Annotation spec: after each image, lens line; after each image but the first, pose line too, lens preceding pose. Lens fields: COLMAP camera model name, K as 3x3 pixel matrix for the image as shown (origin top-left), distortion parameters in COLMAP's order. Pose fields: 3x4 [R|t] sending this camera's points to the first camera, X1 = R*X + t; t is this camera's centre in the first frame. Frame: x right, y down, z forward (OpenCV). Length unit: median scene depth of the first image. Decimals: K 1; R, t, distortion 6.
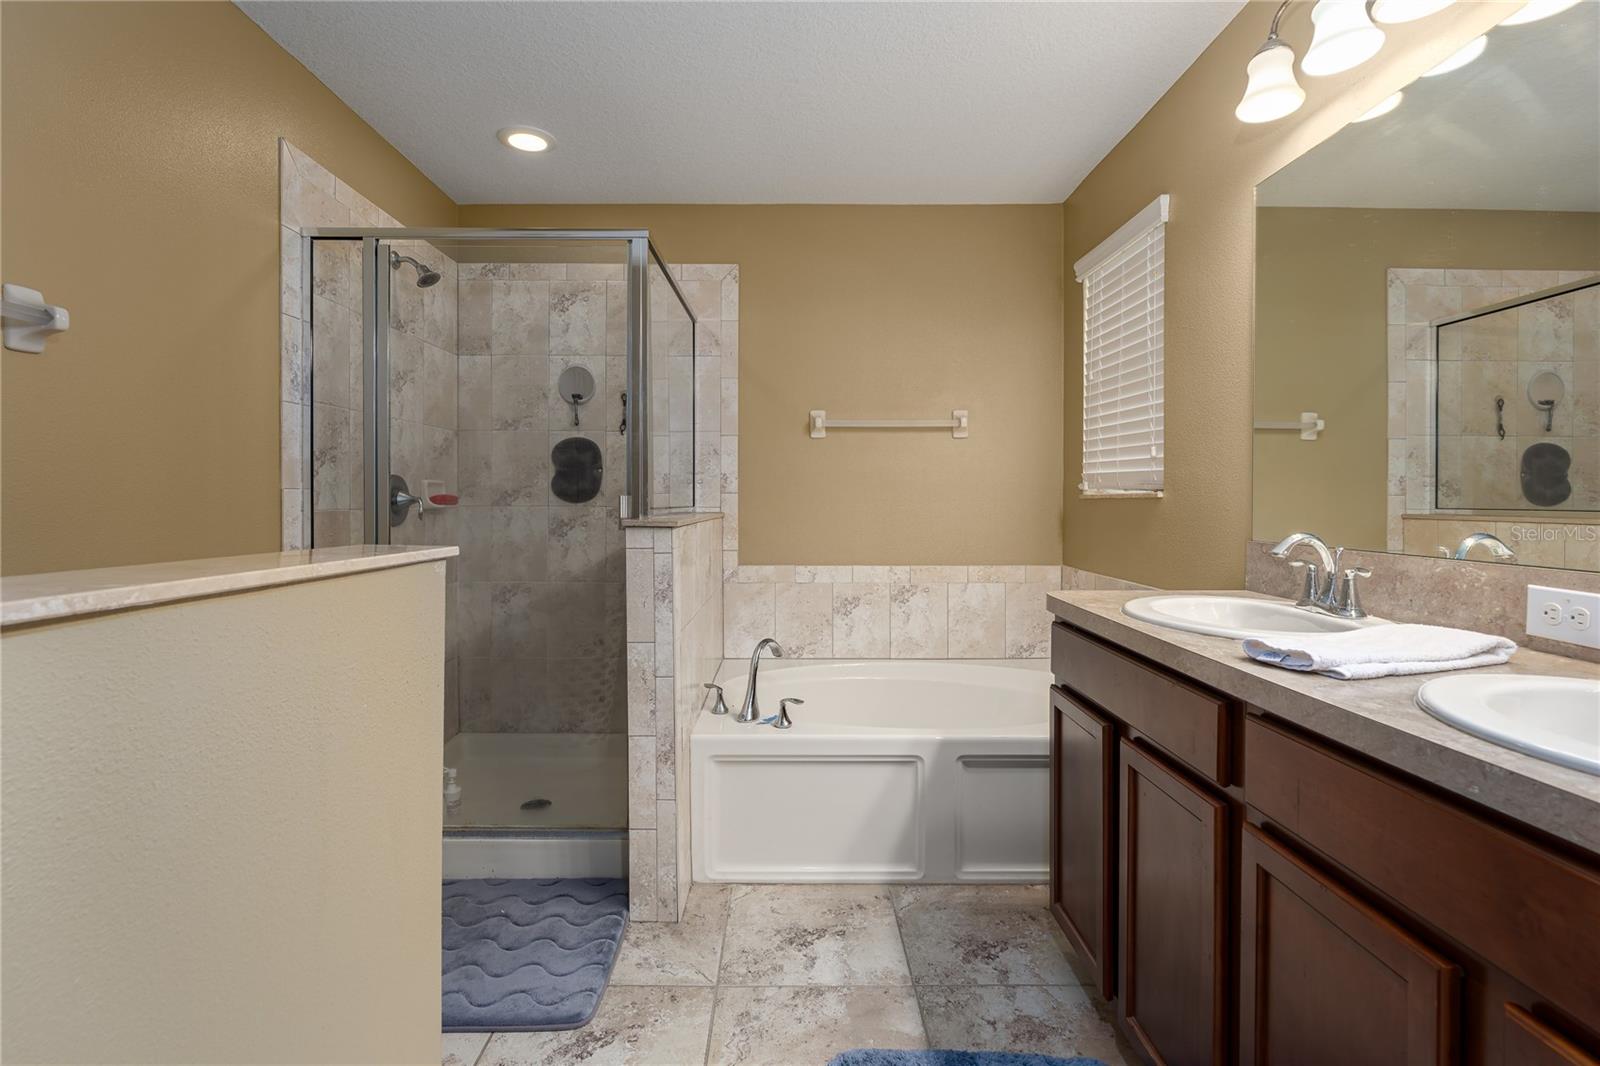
lens RADIAL K [[734.6, 0, 793.4], [0, 734.6, 504.0], [0, 0, 1]] dist [-0.001885, 0.000167]
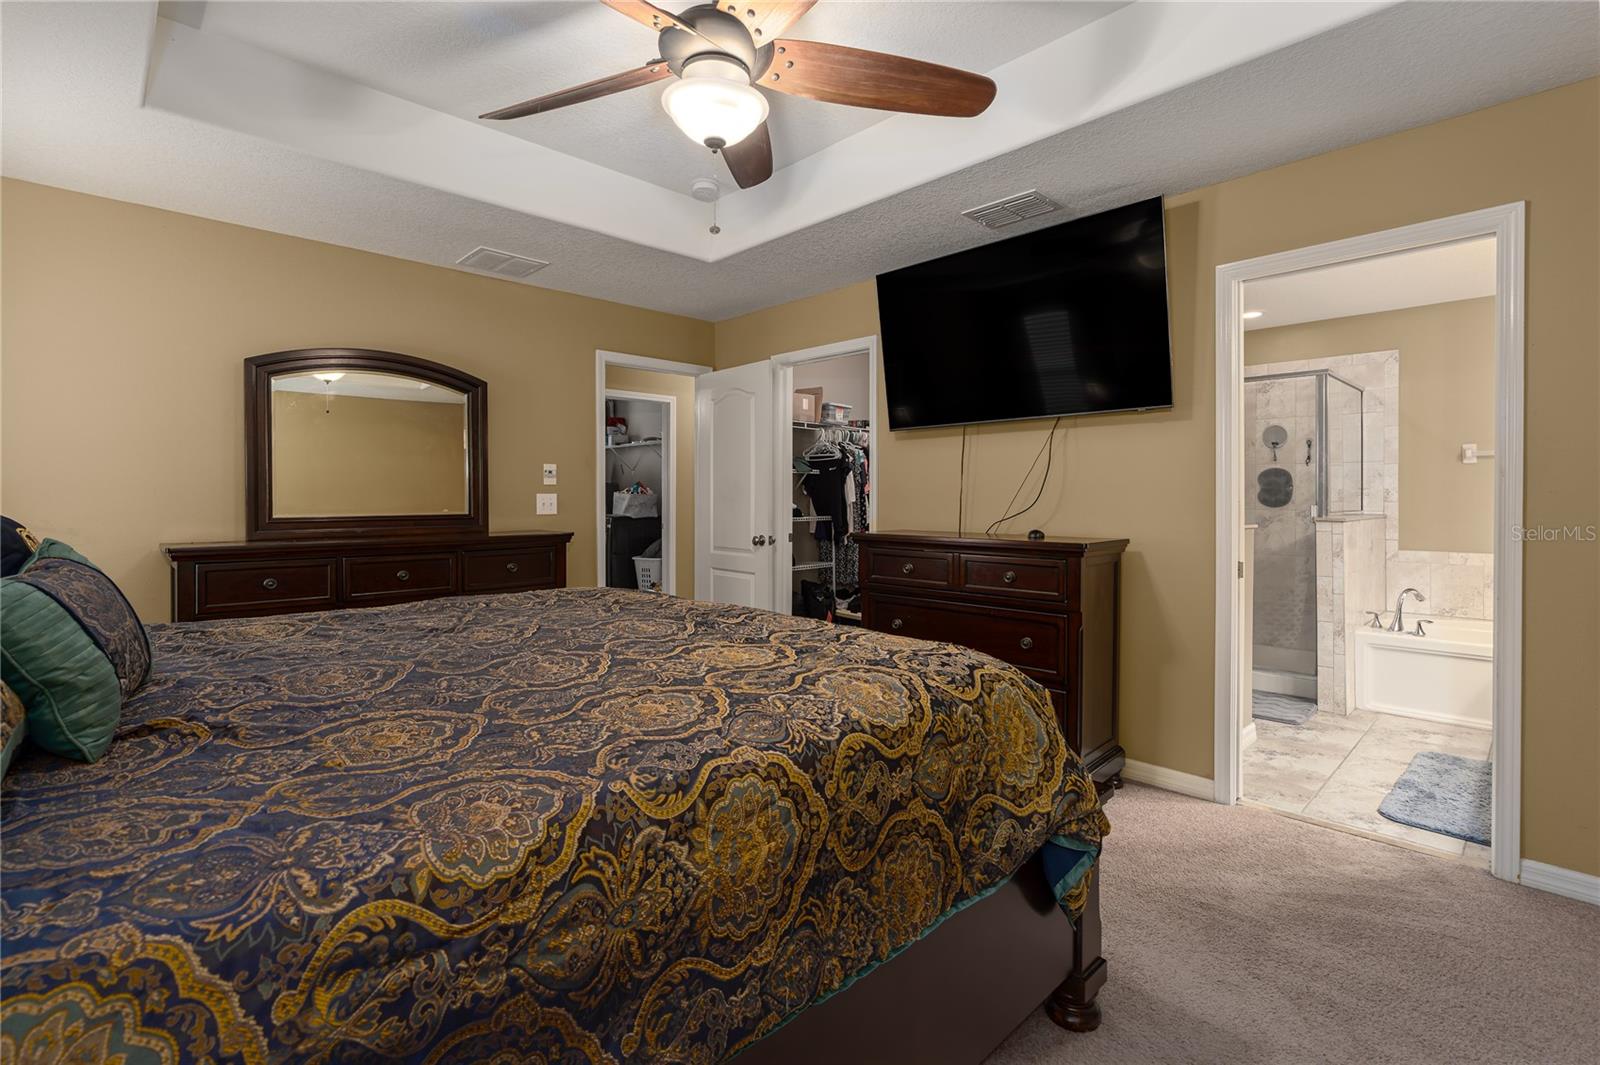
lens RADIAL K [[734.6, 0, 810.3], [0, 734.6, 495.6], [0, 0, 1]] dist [-0.001885, 0.000167]
pose [[0.695632, -0.001772, -0.718397, 0.168243], [-0.004540, 0.999966, -0.006863, -0.011940], [0.718384, 0.008036, 0.695600, -0.919840]]
